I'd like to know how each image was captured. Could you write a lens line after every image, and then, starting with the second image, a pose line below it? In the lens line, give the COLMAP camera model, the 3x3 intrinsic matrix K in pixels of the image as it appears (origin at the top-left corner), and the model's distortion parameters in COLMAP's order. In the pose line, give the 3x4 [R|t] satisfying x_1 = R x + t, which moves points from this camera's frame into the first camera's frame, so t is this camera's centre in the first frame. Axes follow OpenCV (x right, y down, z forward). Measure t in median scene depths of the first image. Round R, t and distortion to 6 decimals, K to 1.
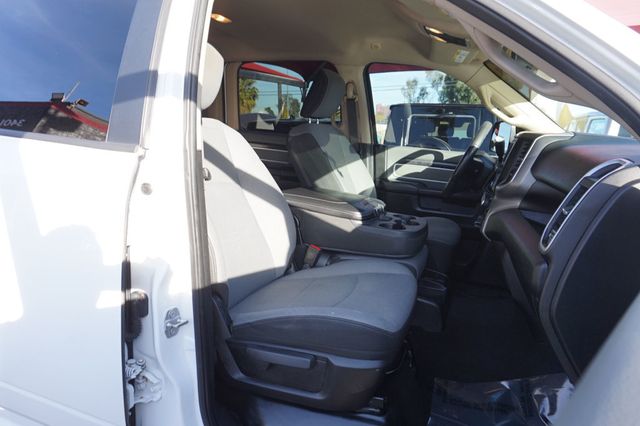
lens RADIAL K [[431.4, 0, 320.0], [0, 431.4, 213.0], [0, 0, 1]] dist [-0.042724, 0.034802]
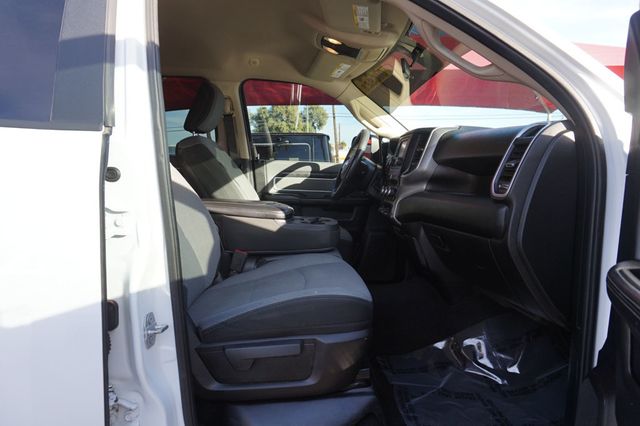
lens RADIAL K [[431.4, 0, 320.0], [0, 431.4, 213.0], [0, 0, 1]] dist [-0.042724, 0.034802]
pose [[0.914686, -0.084137, 0.395311, -0.221068], [0.118401, 0.990962, -0.063046, 0.074565], [-0.386434, 0.104473, 0.916381, 0.039558]]
